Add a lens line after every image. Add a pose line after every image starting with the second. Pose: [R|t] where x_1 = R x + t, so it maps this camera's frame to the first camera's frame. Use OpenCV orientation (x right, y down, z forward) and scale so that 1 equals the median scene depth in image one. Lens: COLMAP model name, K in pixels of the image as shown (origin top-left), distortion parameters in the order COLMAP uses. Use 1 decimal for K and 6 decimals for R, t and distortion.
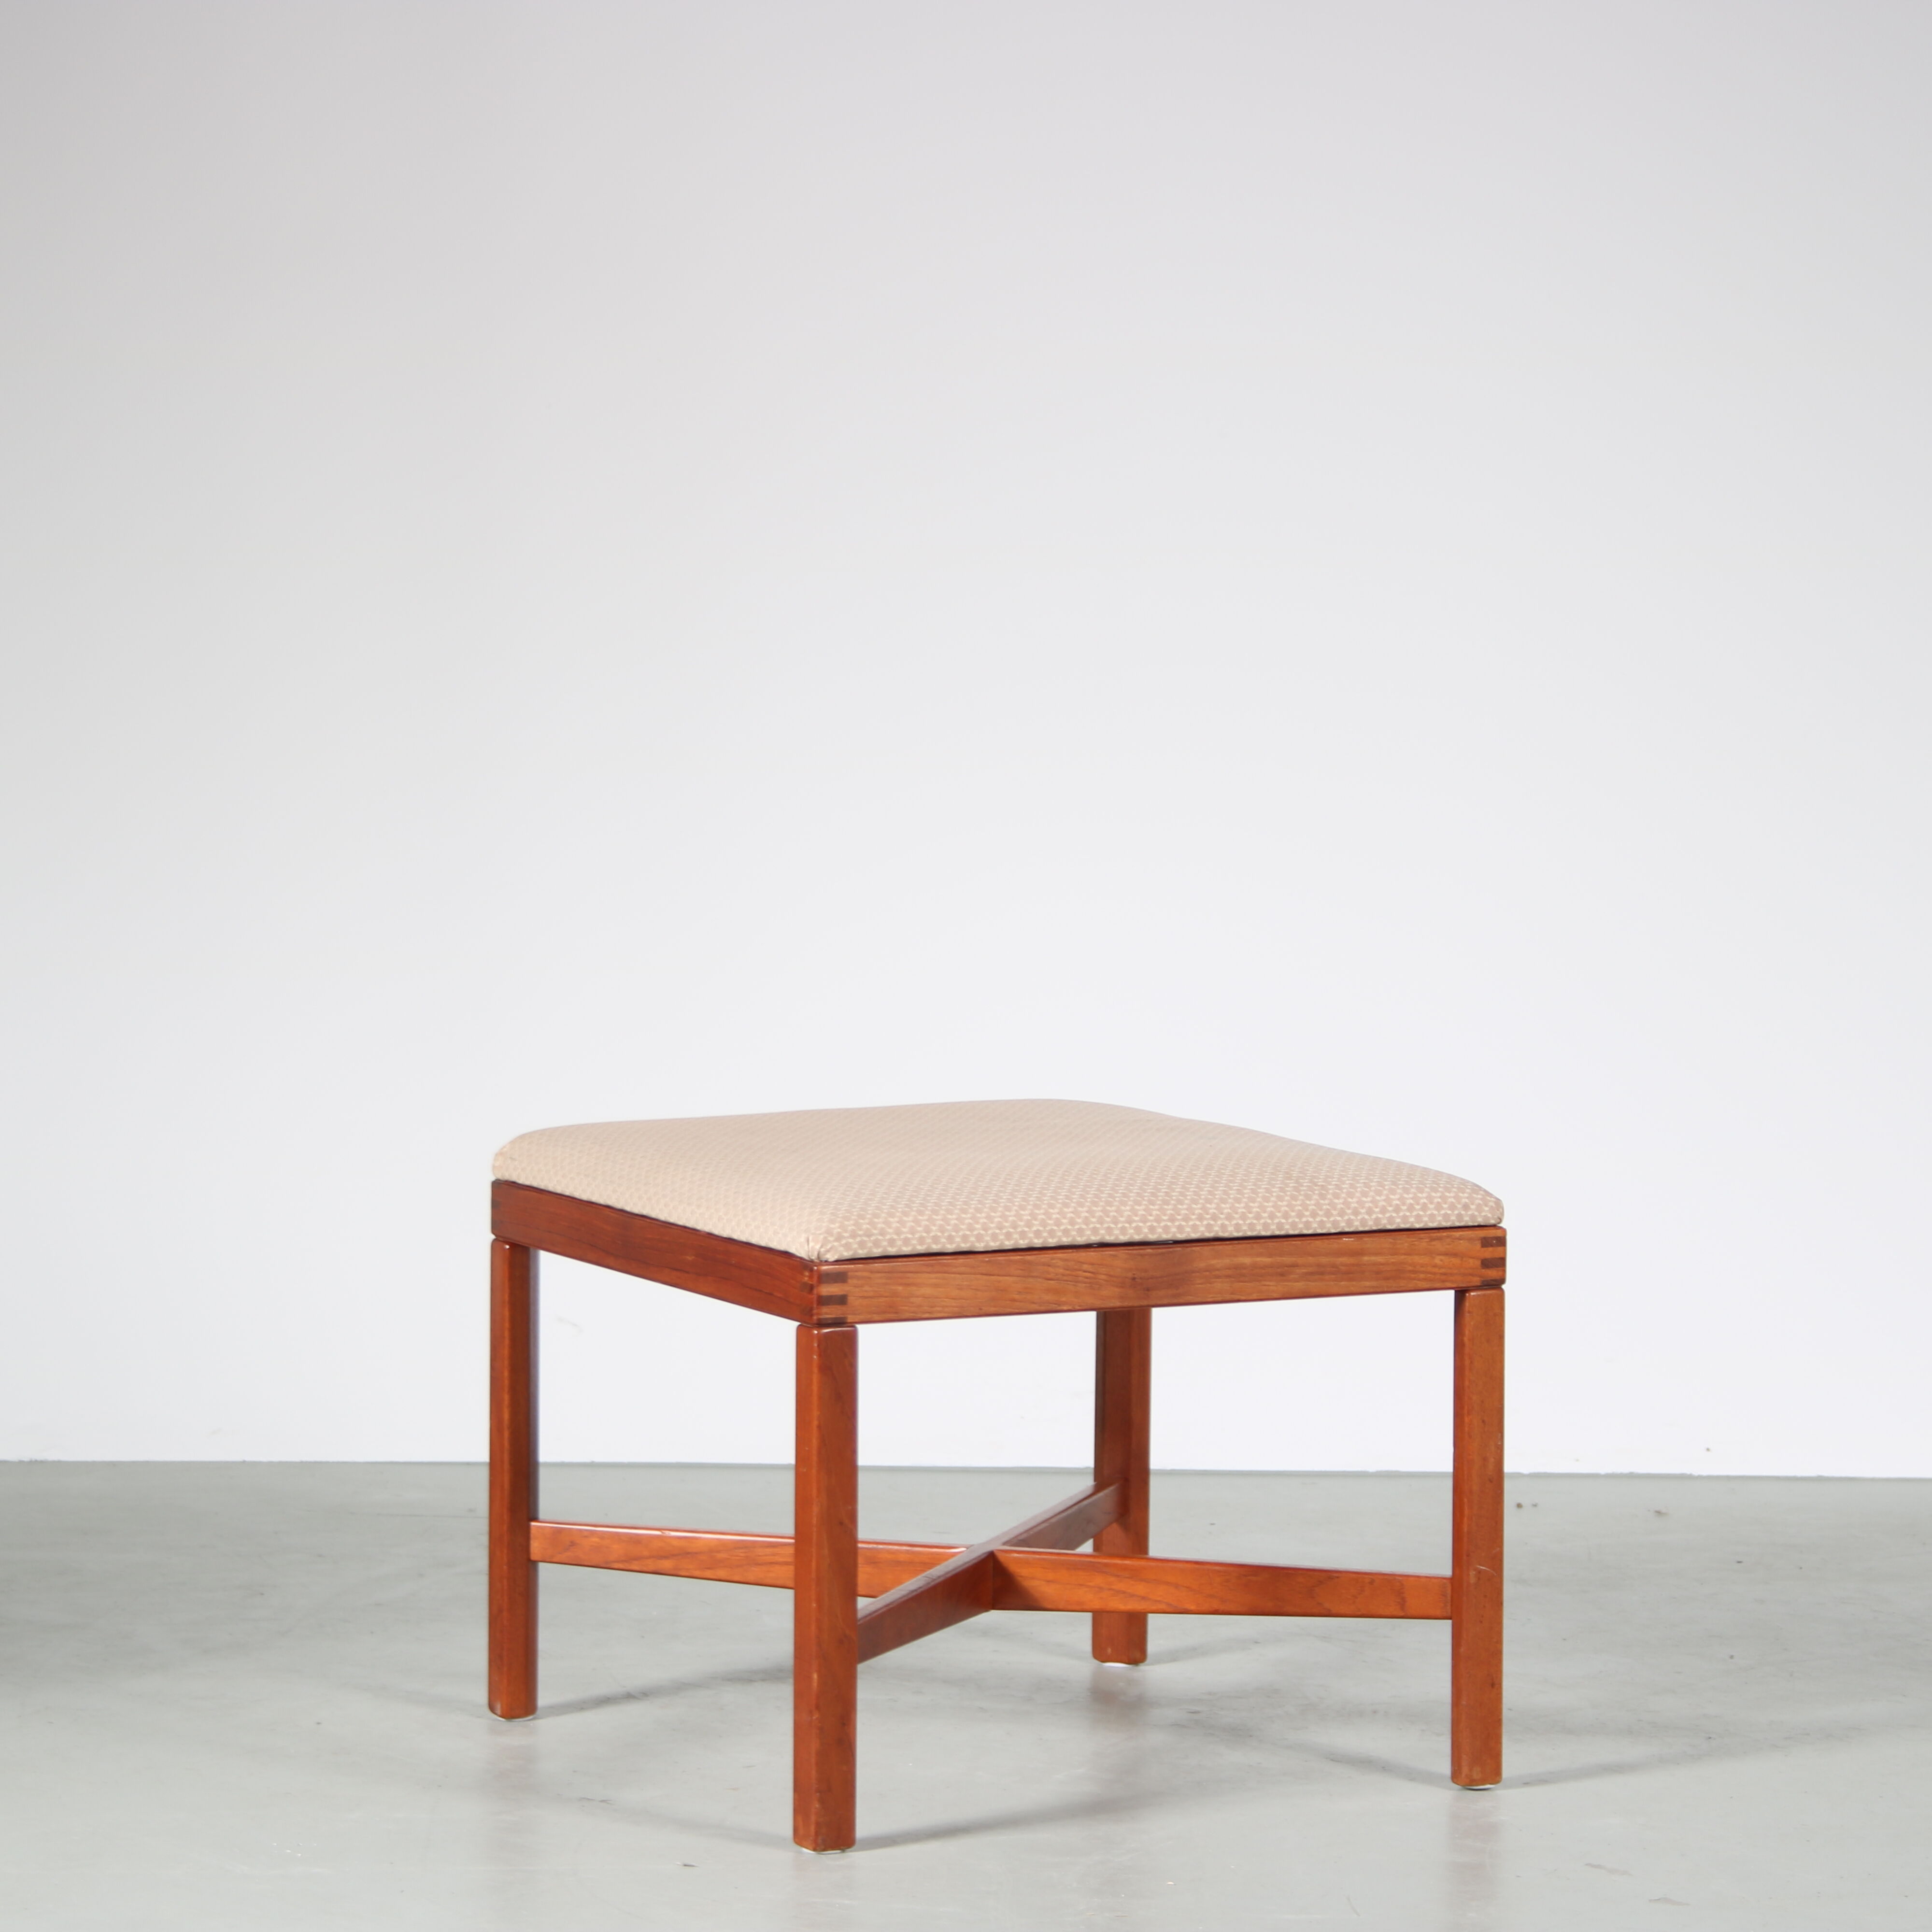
lens RADIAL K [[6703.8, 0, 966.0], [0, 6703.8, 966.0], [0, 0, 1]] dist [-0.088162, 0.627164]
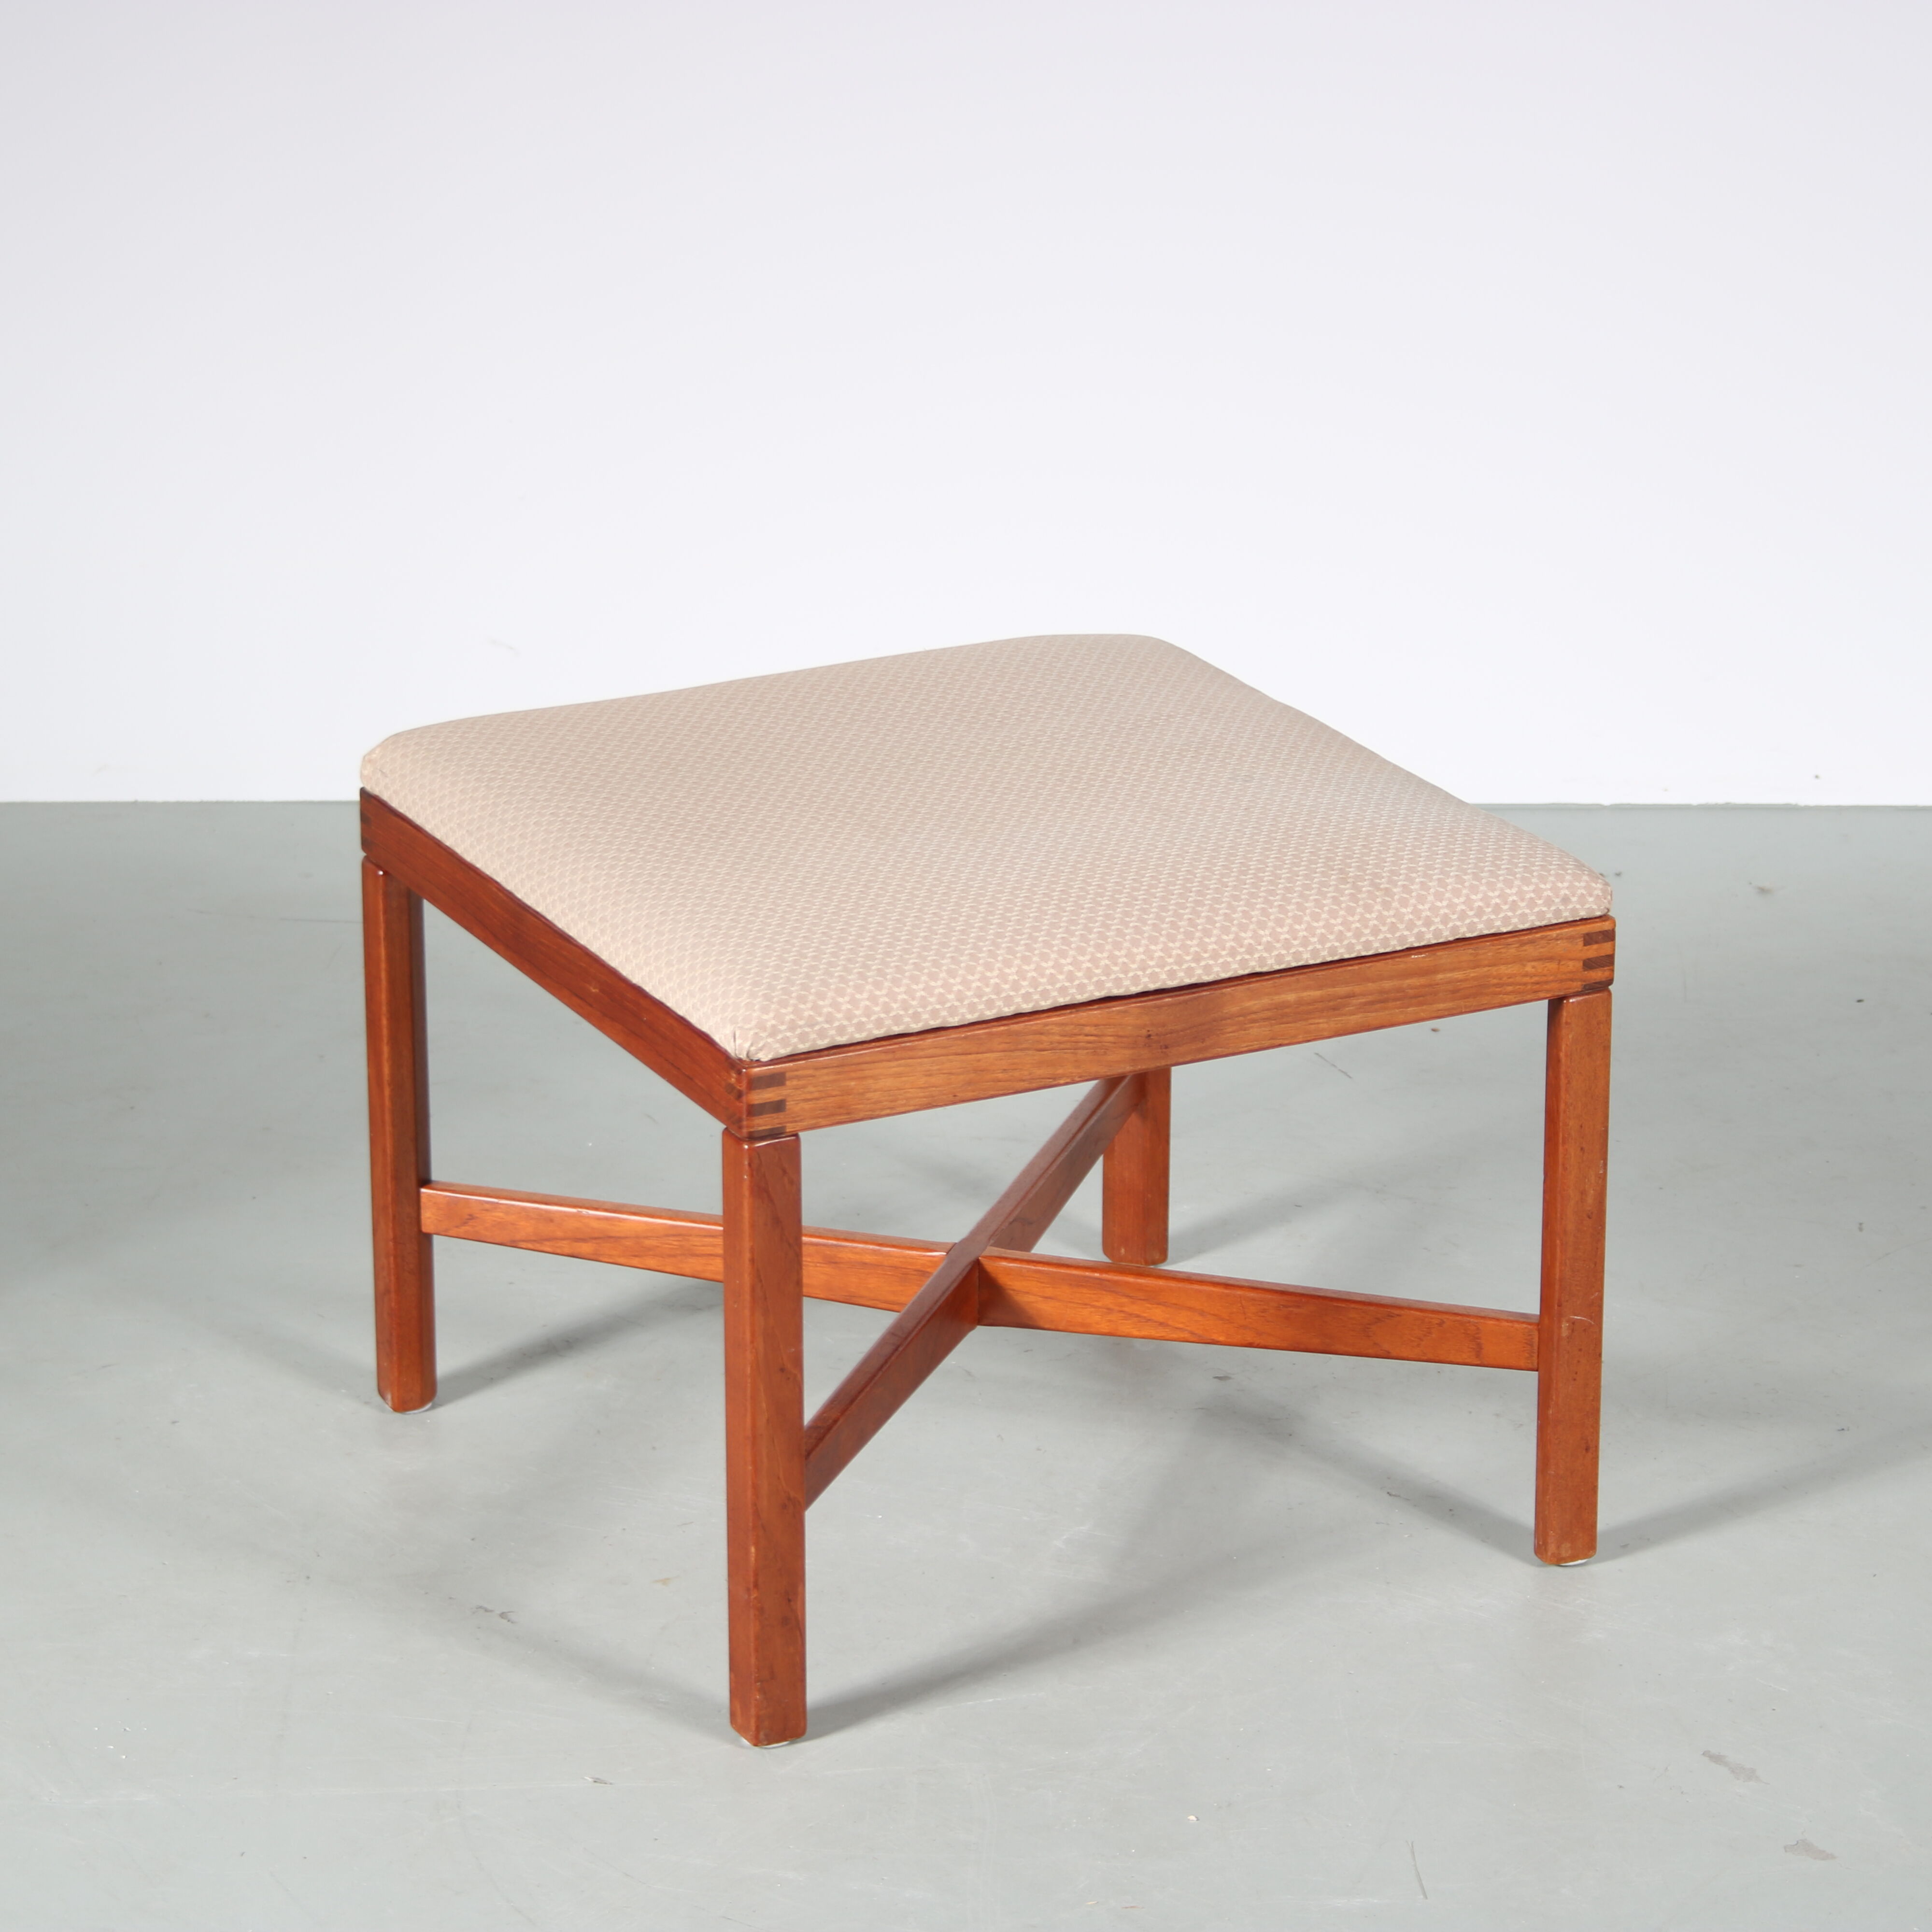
lens RADIAL K [[6167.1, 0, 966.0], [0, 6167.1, 966.0], [0, 0, 1]] dist [0.020296, -0.284842]
pose [[0.999948, -0.004572, -0.009090, 0.009798], [0.006764, 0.966084, 0.258138, -0.146773], [0.007602, -0.258186, 0.966065, 0.287187]]
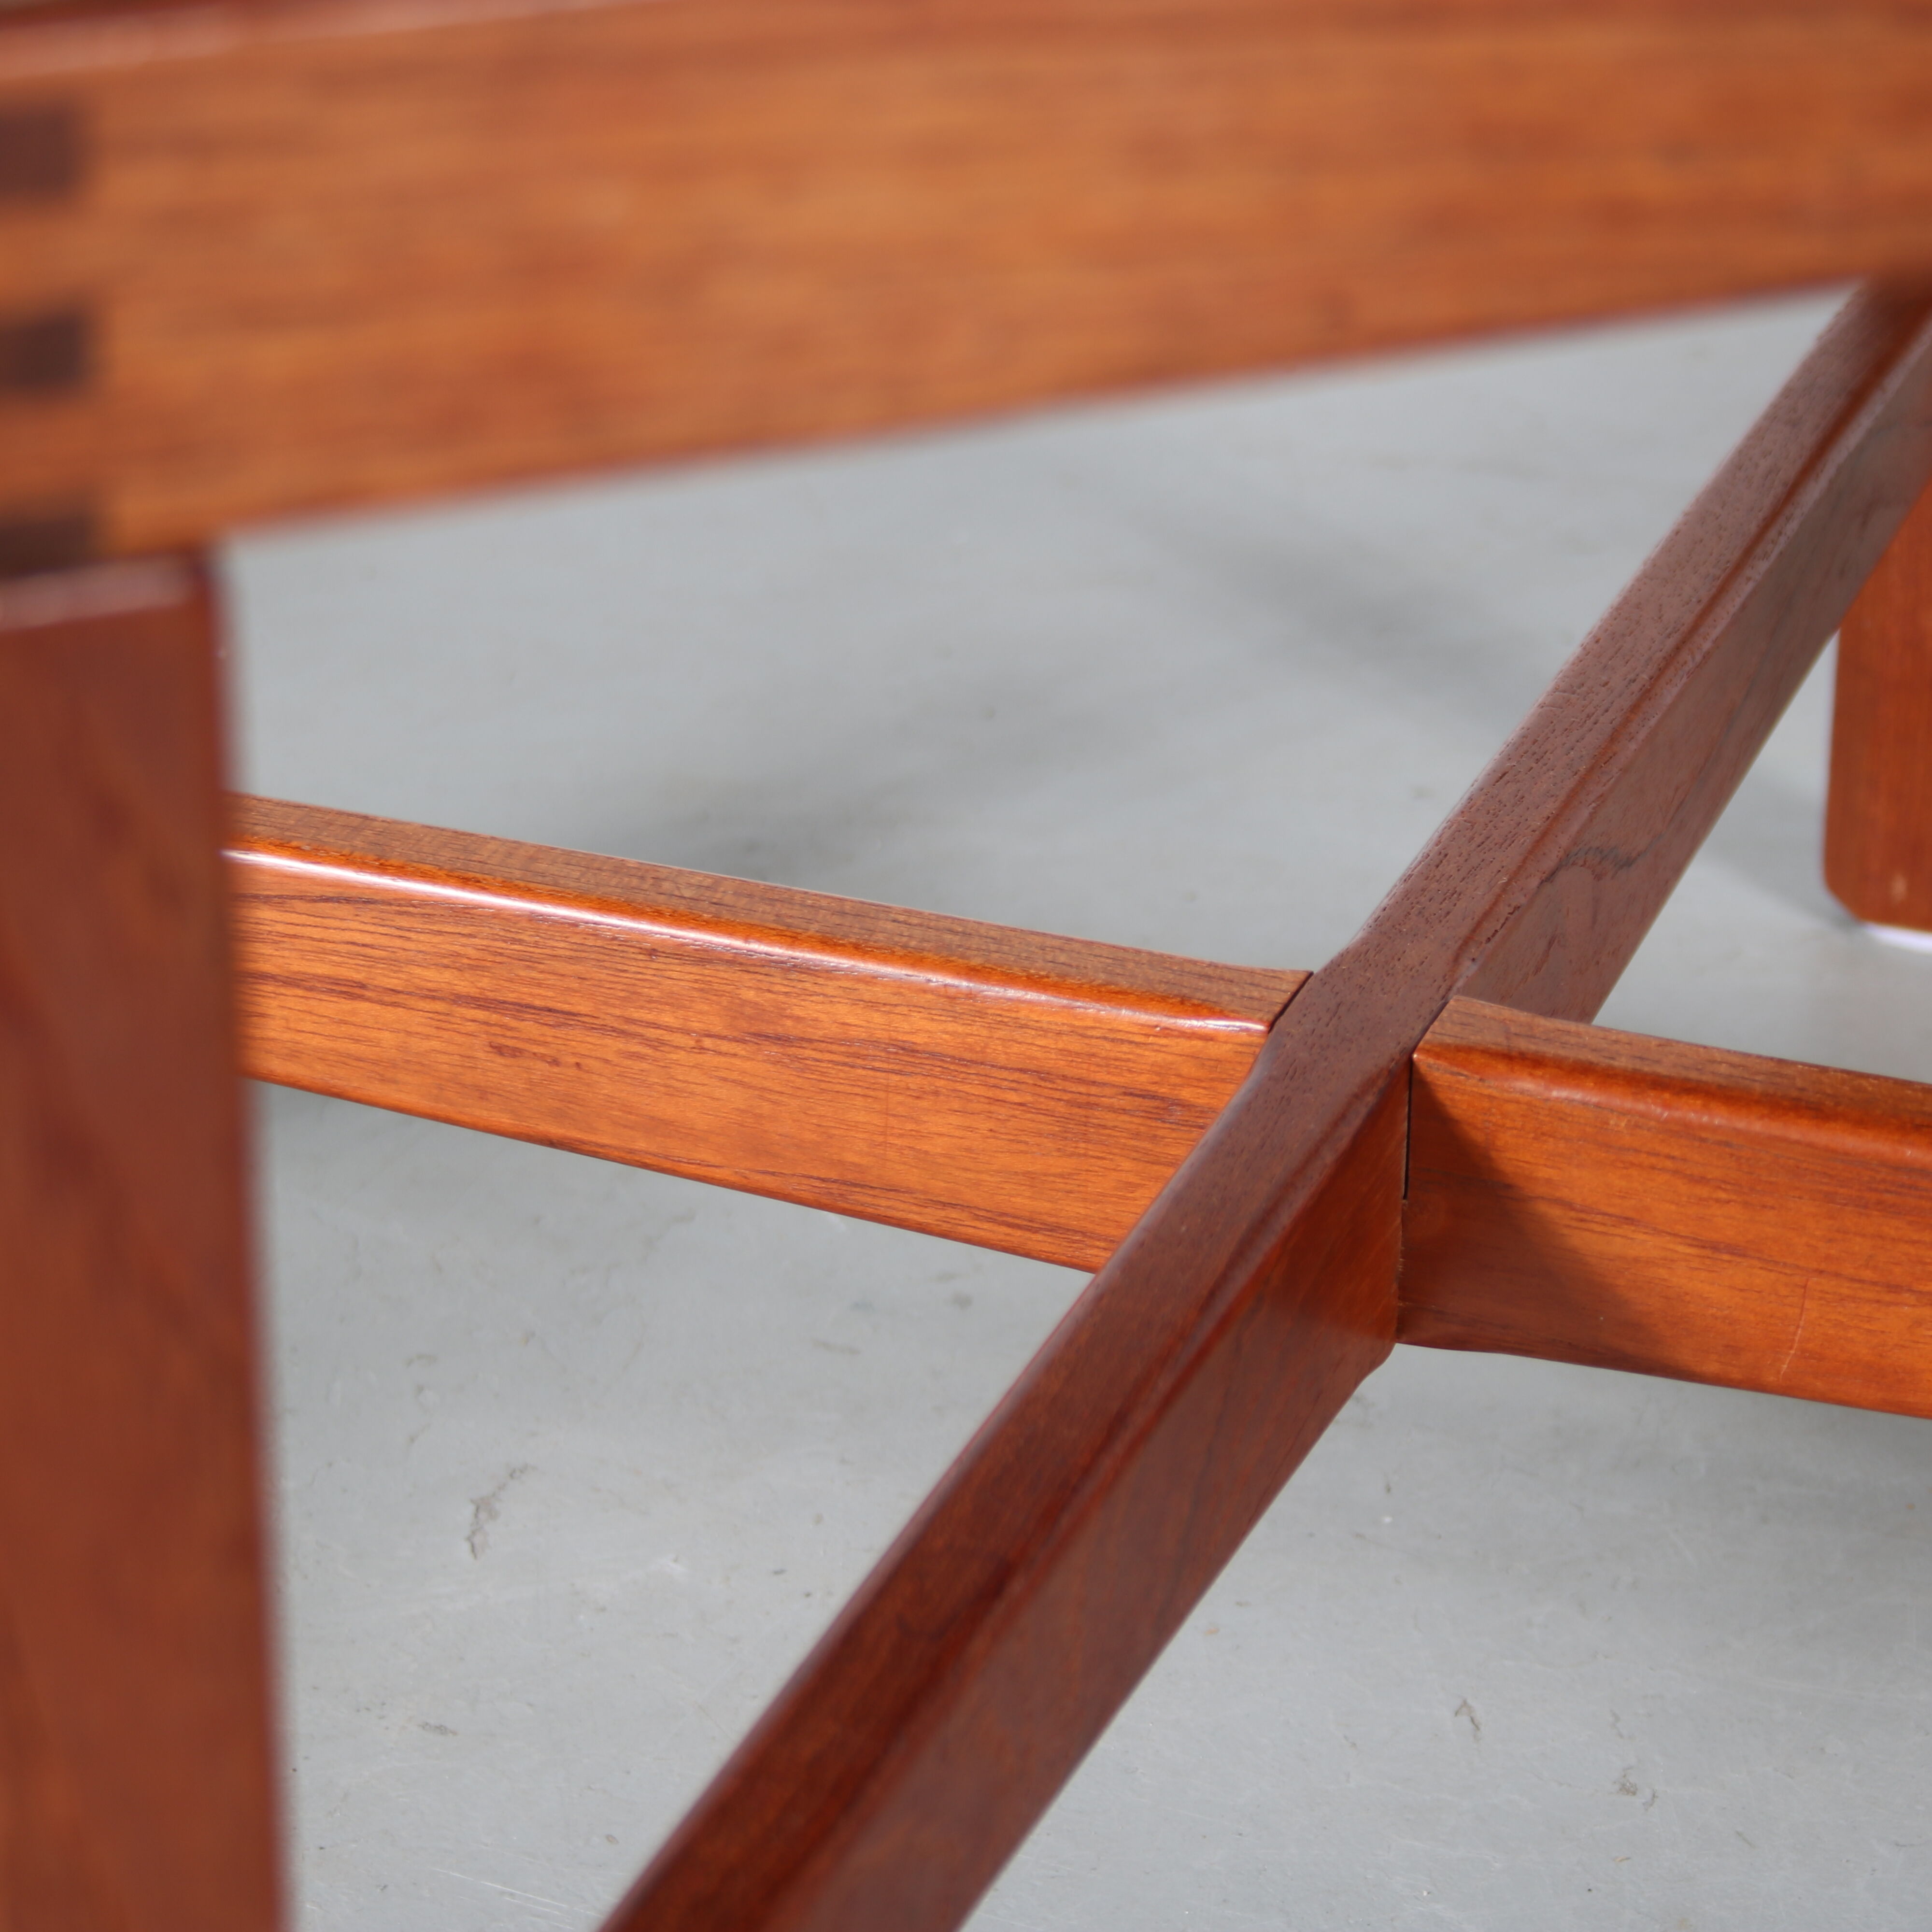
lens RADIAL K [[6703.8, 0, 966.0], [0, 6703.8, 966.0], [0, 0, 1]] dist [-0.088162, 0.627164]
pose [[0.997775, 0.027925, -0.060536, 0.002951], [-0.003676, 0.929705, 0.368288, 0.018371], [0.066565, -0.367246, 0.927739, 0.855740]]
